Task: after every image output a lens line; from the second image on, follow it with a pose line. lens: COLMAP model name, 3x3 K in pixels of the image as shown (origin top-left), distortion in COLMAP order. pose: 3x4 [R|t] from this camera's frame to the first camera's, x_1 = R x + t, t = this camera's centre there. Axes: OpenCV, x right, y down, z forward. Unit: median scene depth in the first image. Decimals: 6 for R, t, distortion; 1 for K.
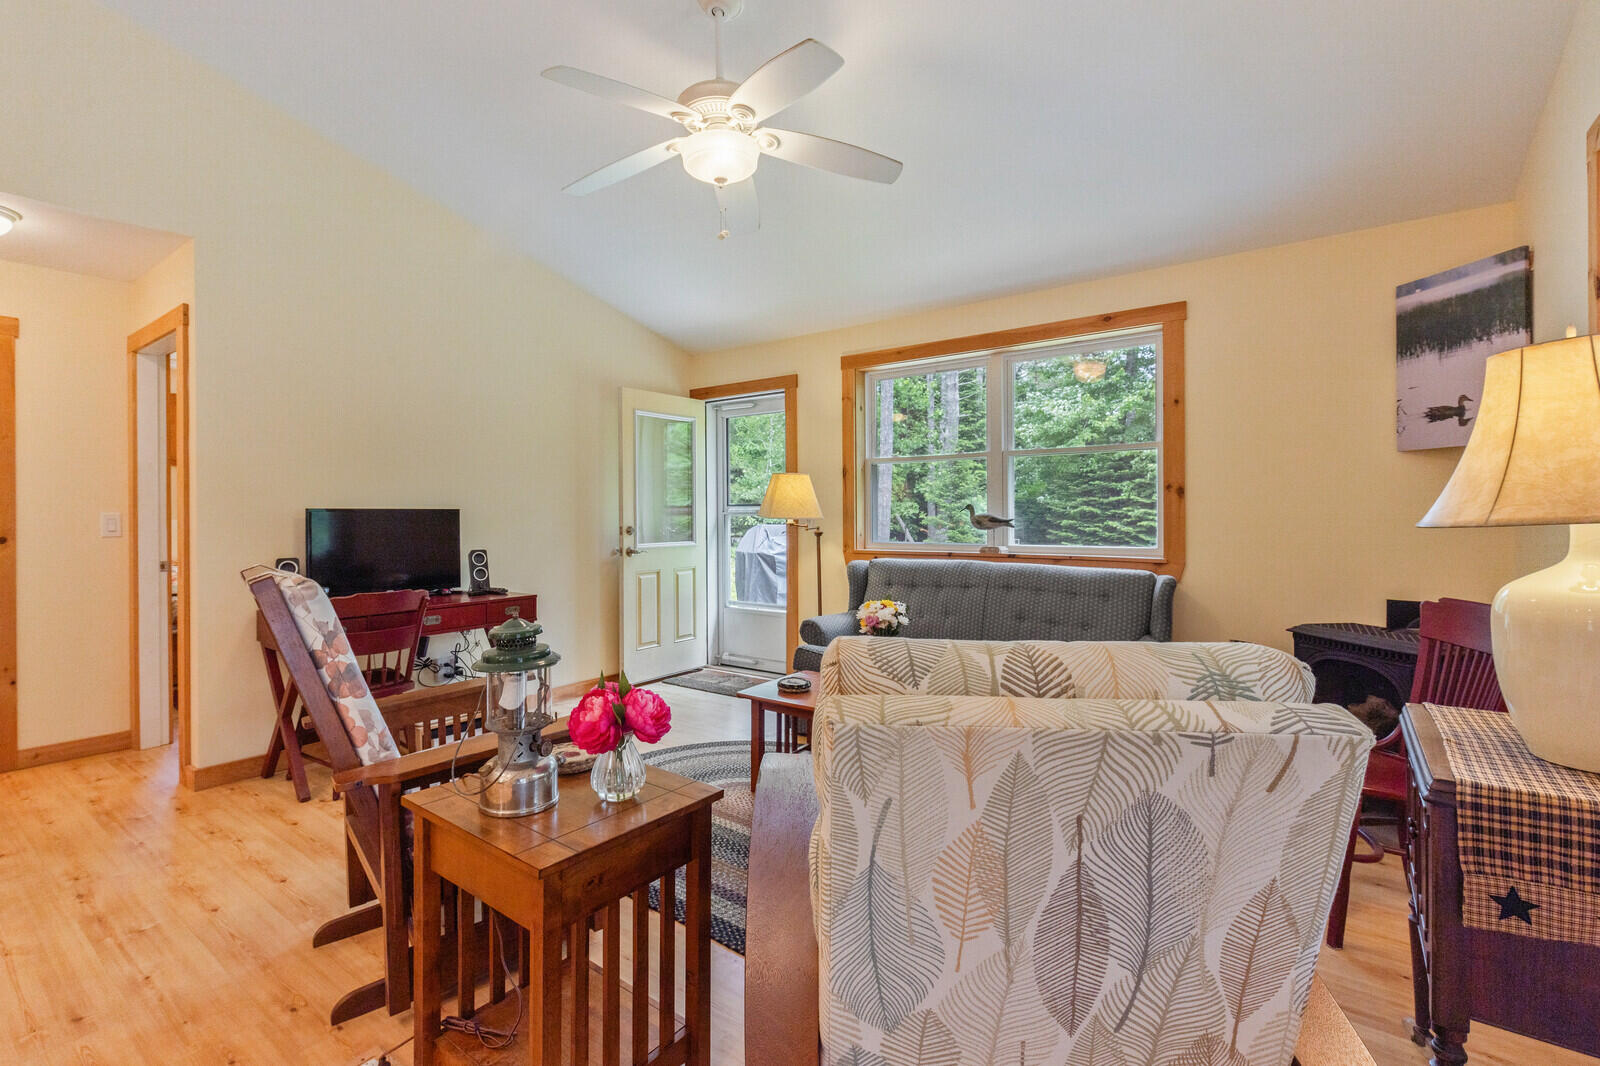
lens RADIAL K [[719.6, 0, 778.8], [0, 719.6, 513.3], [0, 0, 1]] dist [-0.001147, -0.000427]
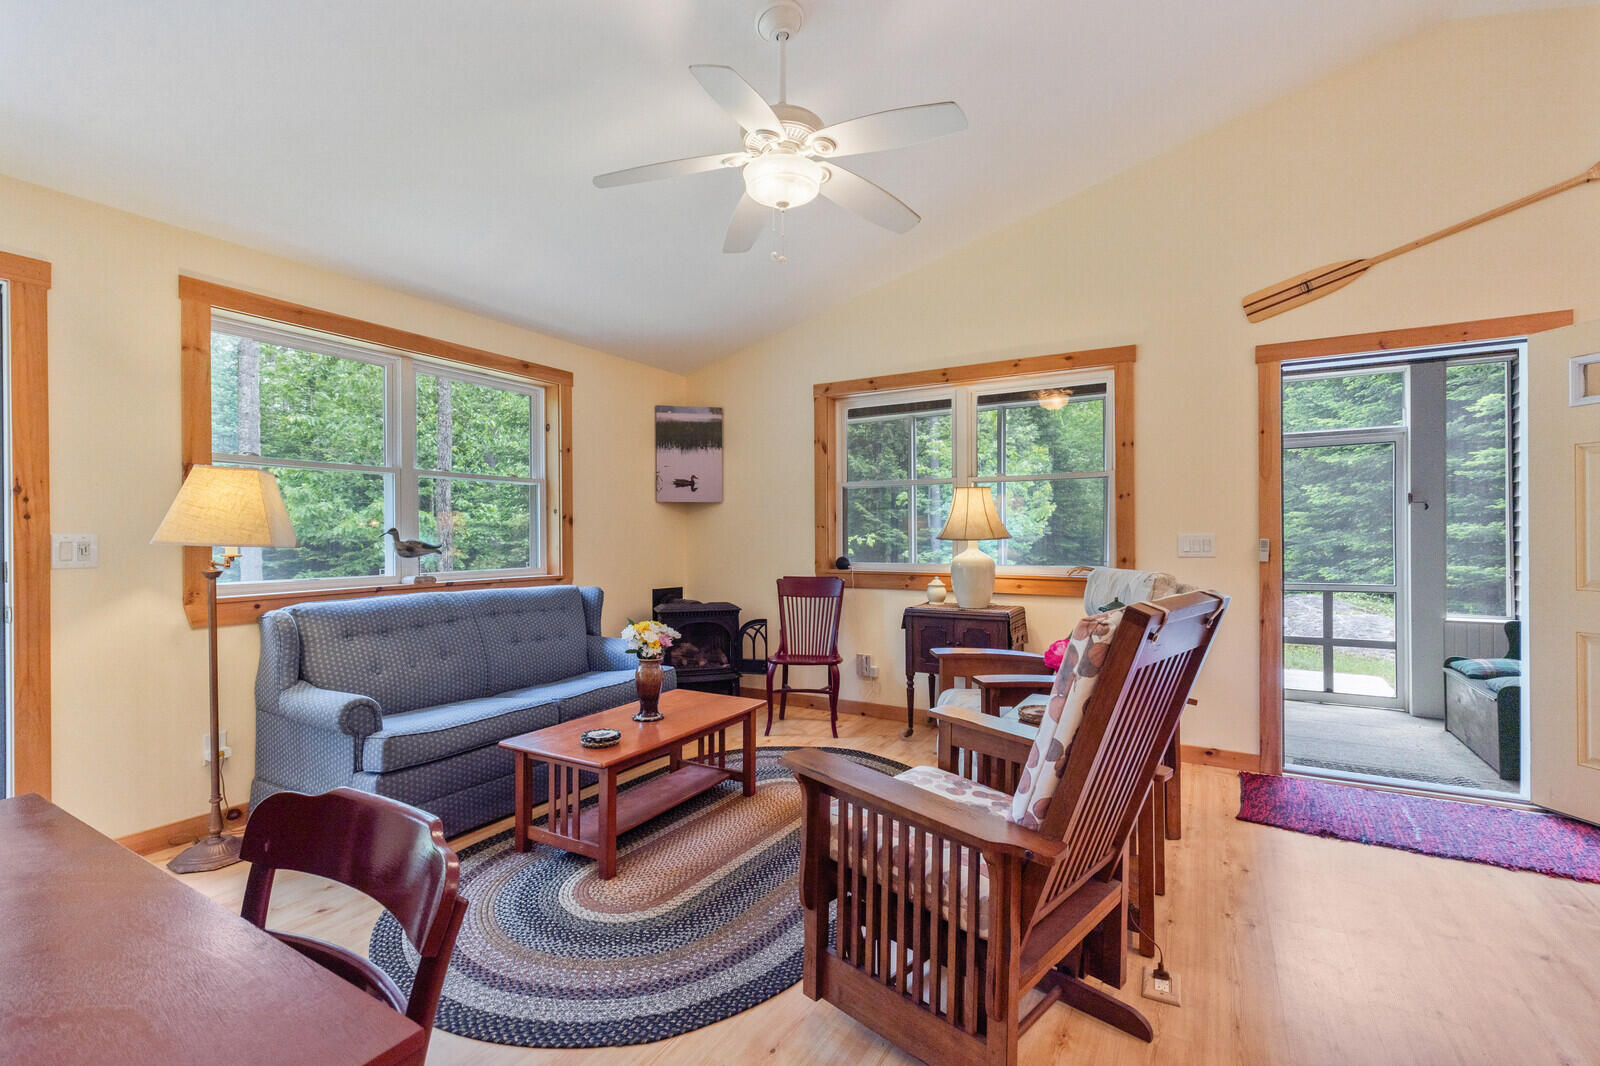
lens RADIAL K [[716.4, 0, 782.8], [0, 716.4, 534.1], [0, 0, 1]] dist [0.001468, -0.000722]
pose [[-0.110254, 0.007331, 0.993876, -1.139483], [0.005230, 0.999963, -0.006796, 0.004935], [-0.993890, 0.004448, -0.110288, 1.179087]]
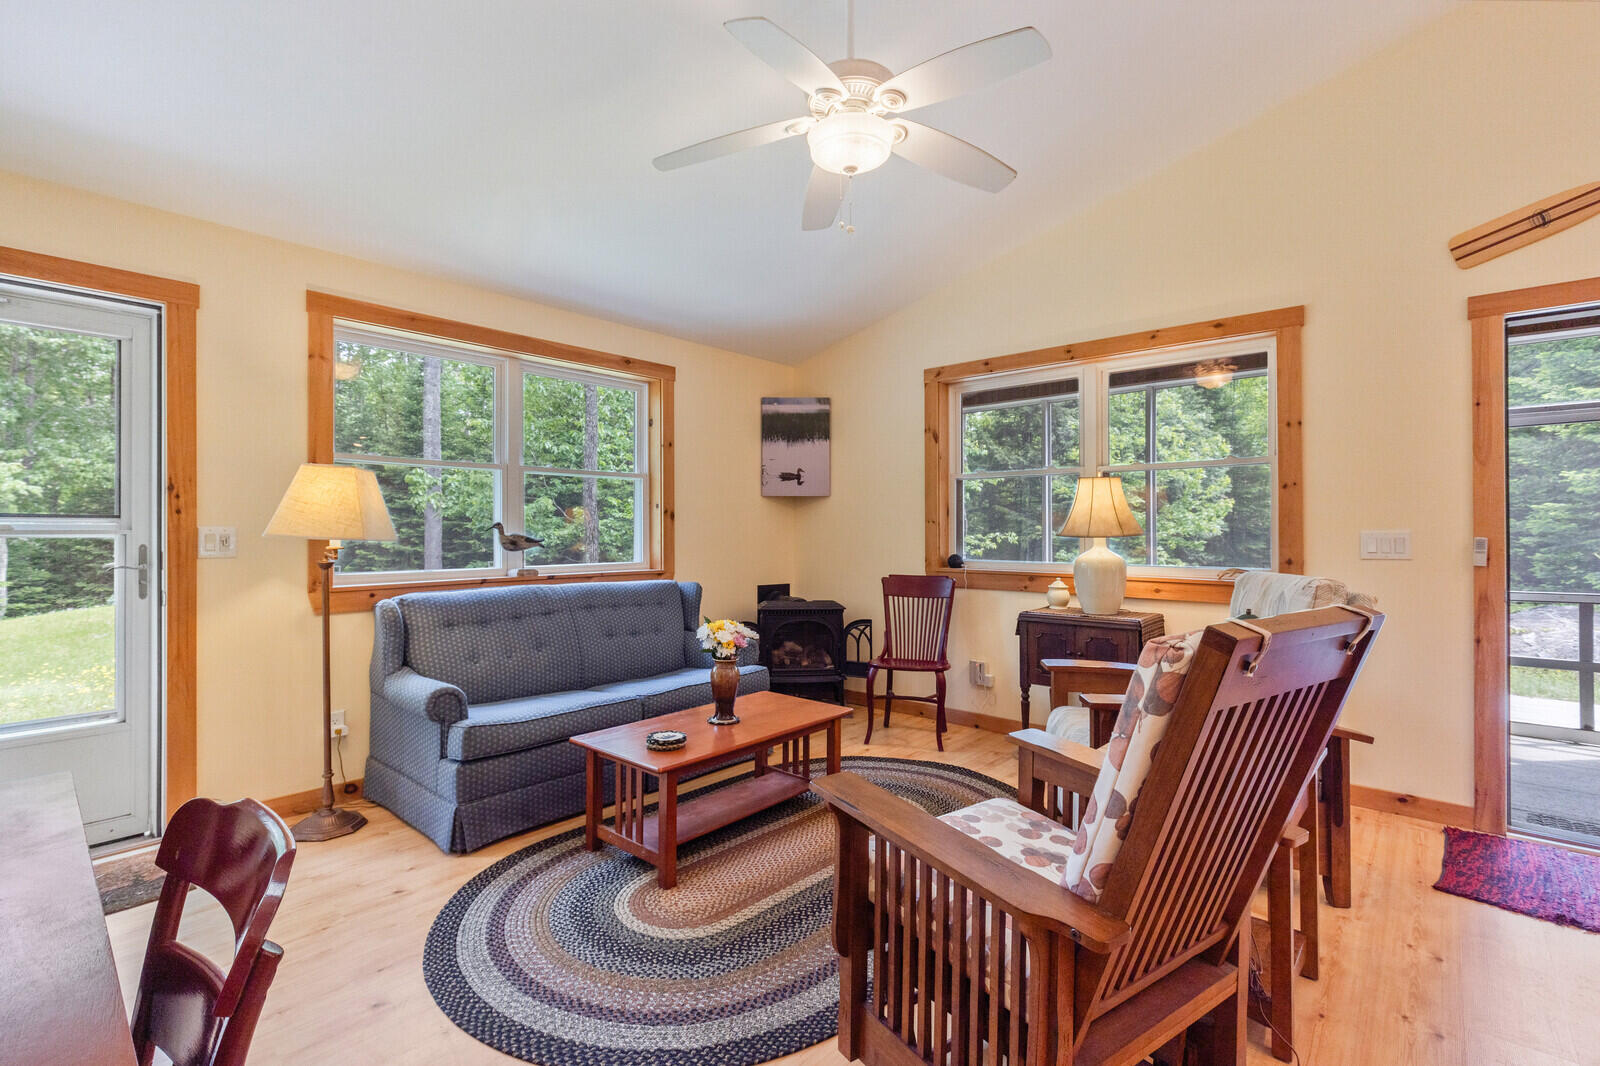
lens RADIAL K [[724.4, 0, 781.0], [0, 724.4, 525.7], [0, 0, 1]] dist [-0.002934, 0.000048]
pose [[0.090386, 0.011945, 0.995835, -1.067706], [0.000260, 0.999928, -0.012018, 0.003895], [-0.995907, 0.001345, 0.090376, 1.066207]]
